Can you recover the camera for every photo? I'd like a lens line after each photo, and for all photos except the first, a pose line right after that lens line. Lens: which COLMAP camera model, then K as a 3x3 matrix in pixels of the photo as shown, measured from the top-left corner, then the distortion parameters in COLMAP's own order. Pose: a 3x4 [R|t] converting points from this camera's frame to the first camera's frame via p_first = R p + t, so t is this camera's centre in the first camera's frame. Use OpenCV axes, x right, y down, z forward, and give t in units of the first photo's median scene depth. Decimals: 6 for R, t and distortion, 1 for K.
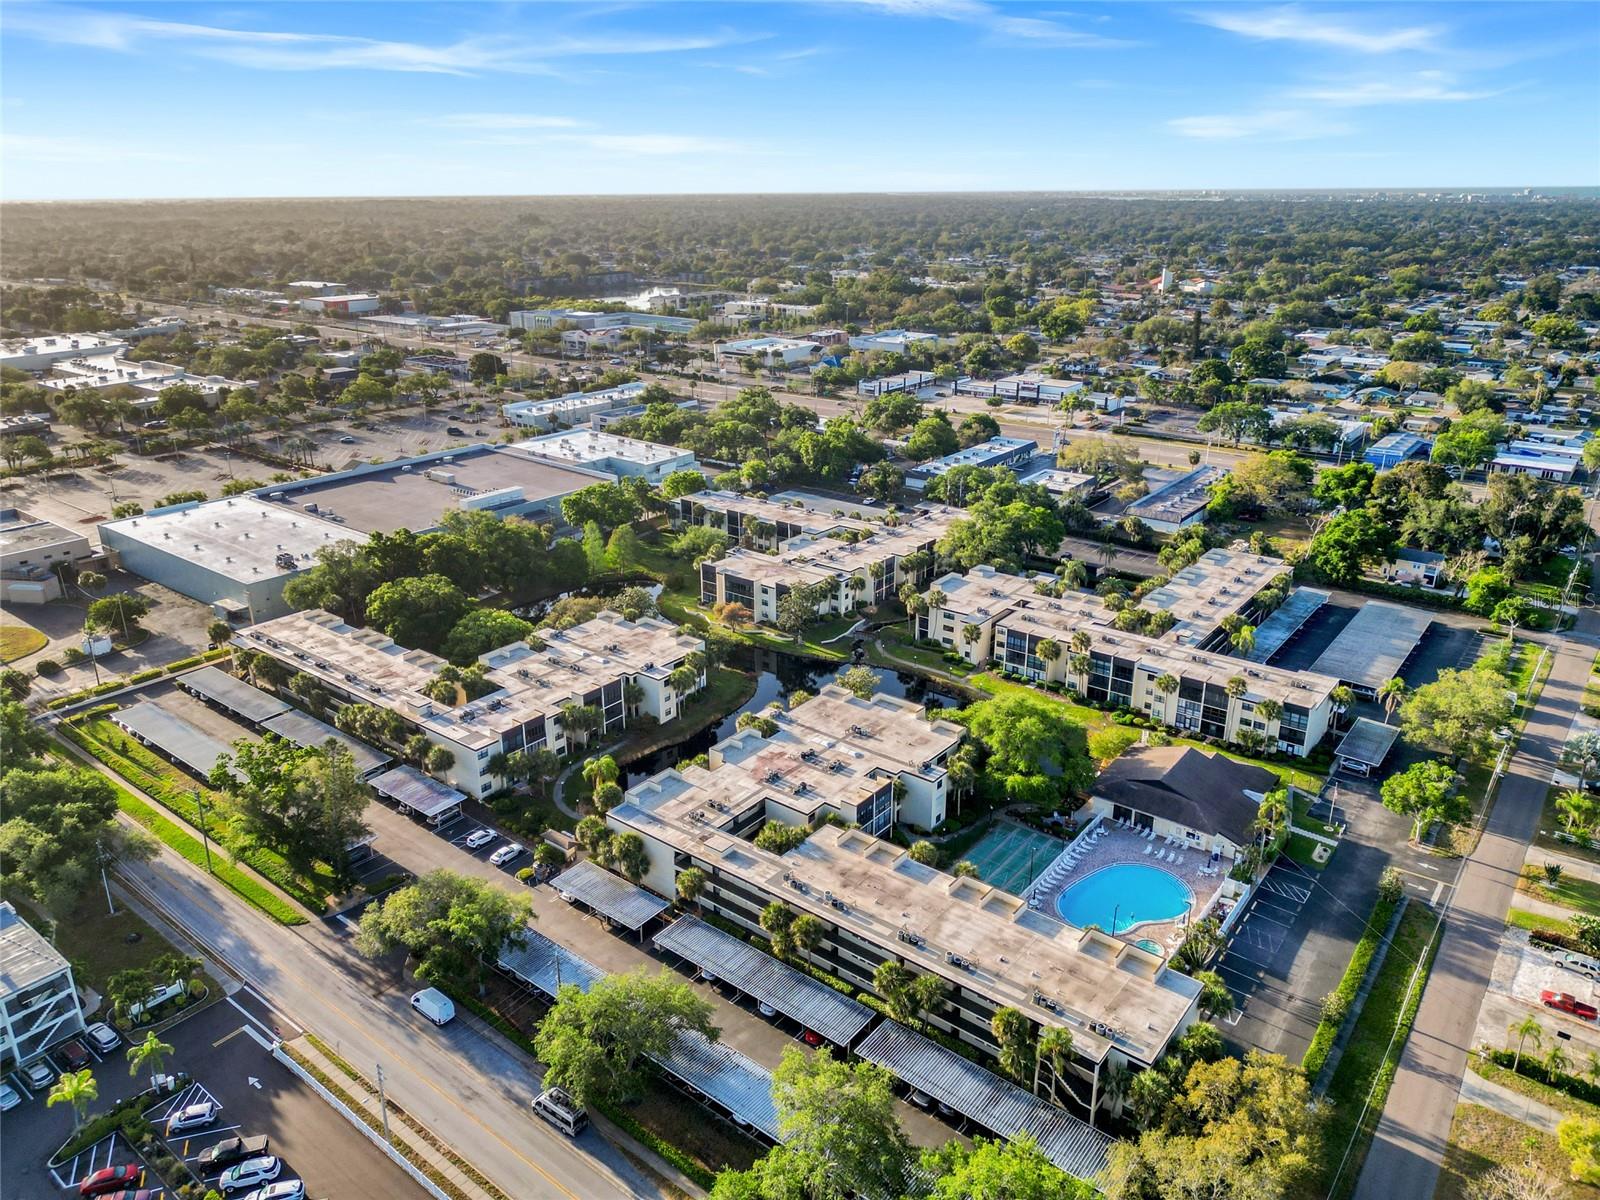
lens RADIAL K [[1107.3, 0, 800.0], [0, 1107.3, 600.0], [0, 0, 1]] dist [0.098354, -0.096566]
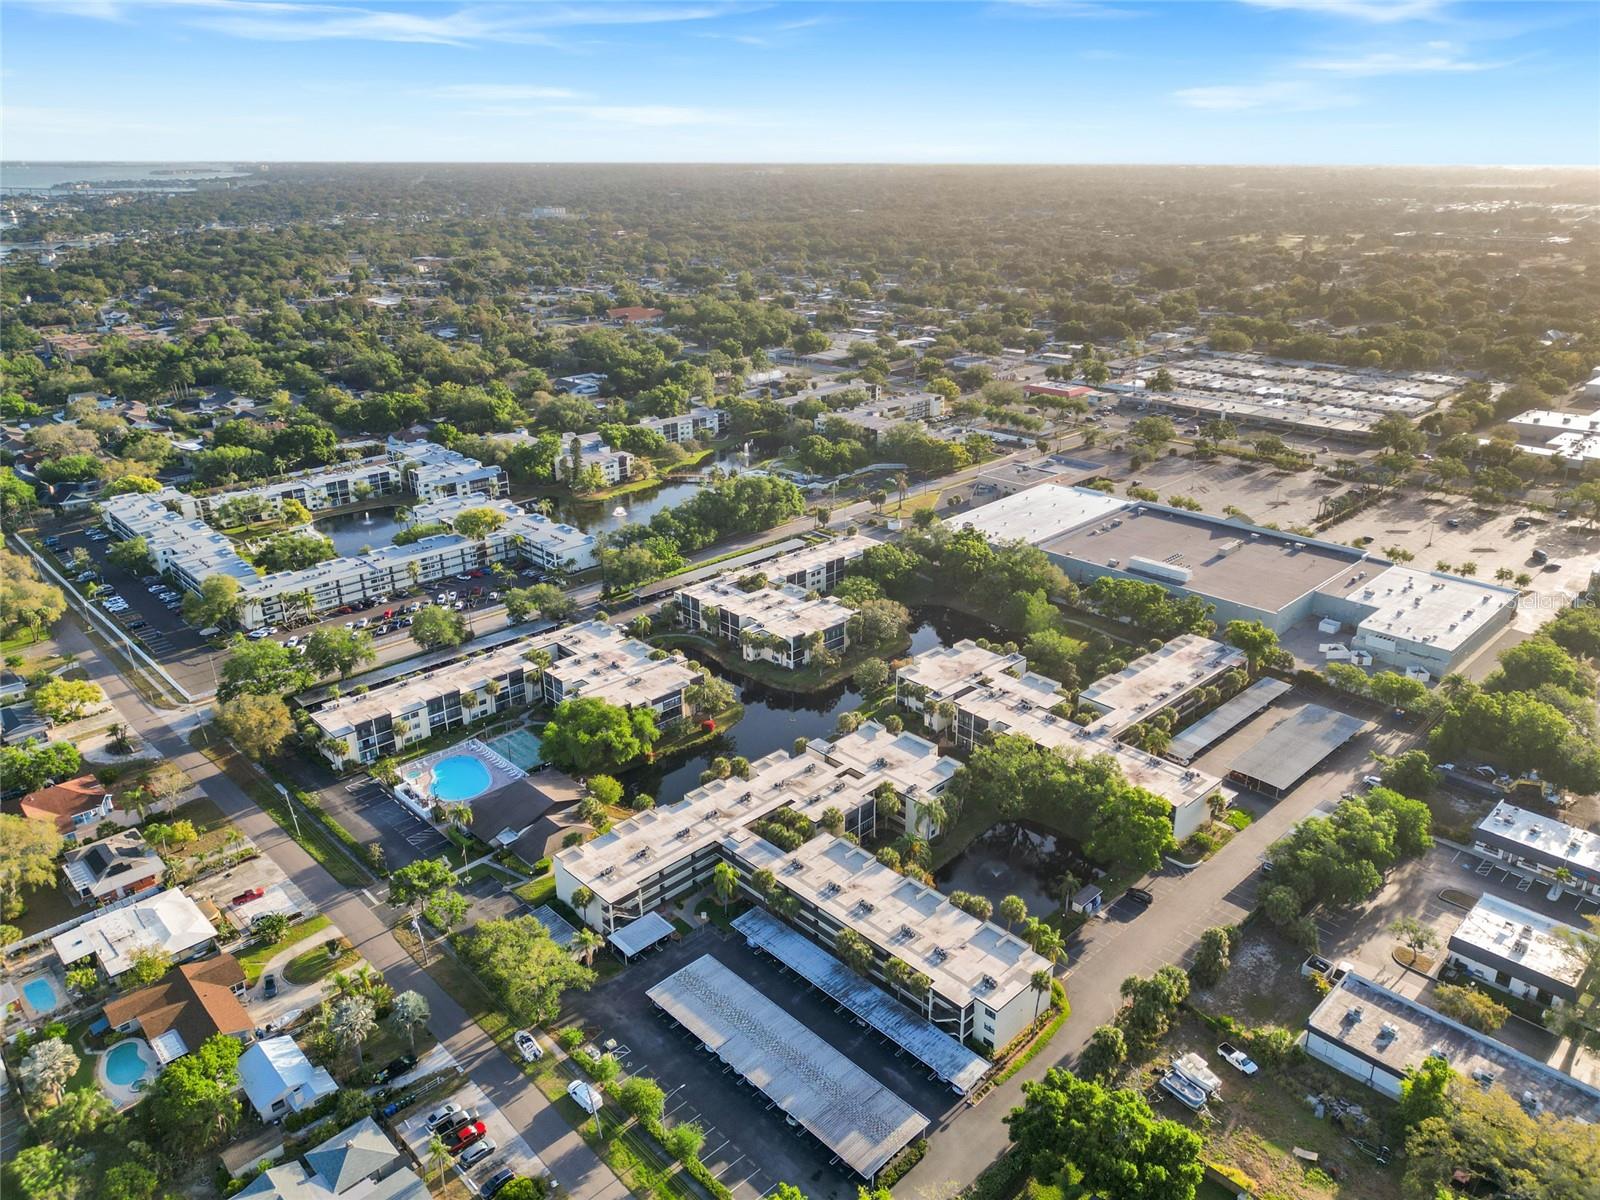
lens RADIAL K [[1107.3, 0, 800.0], [0, 1107.3, 600.0], [0, 0, 1]] dist [0.098354, -0.096566]
pose [[-0.141644, 0.378254, -0.914801, 0.745775], [-0.335638, 0.851028, 0.403854, -0.363521], [0.931281, 0.364245, 0.006413, 0.622814]]
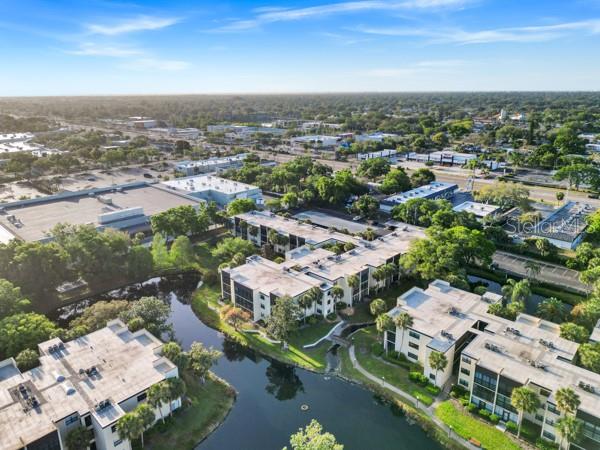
lens RADIAL K [[415.2, 0, 300.0], [0, 415.2, 225.0], [0, 0, 1]] dist [0.098354, -0.096566]
pose [[0.994862, 0.025516, -0.097975, 0.040117], [-0.029885, 0.998611, -0.043385, -0.051862], [0.096732, 0.046090, 0.994243, 0.388092]]
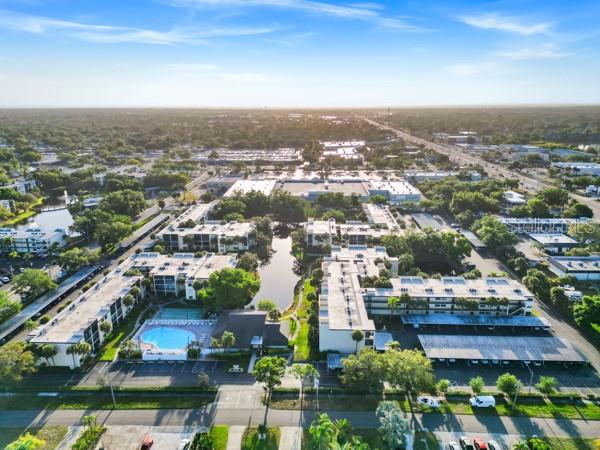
lens RADIAL K [[415.2, 0, 300.0], [0, 415.2, 225.0], [0, 0, 1]] dist [0.098354, -0.096566]
pose [[0.585287, 0.225948, -0.778708, 0.536389], [-0.278984, 0.957868, 0.068245, -0.063451], [0.761319, 0.177304, 0.623664, 0.262908]]
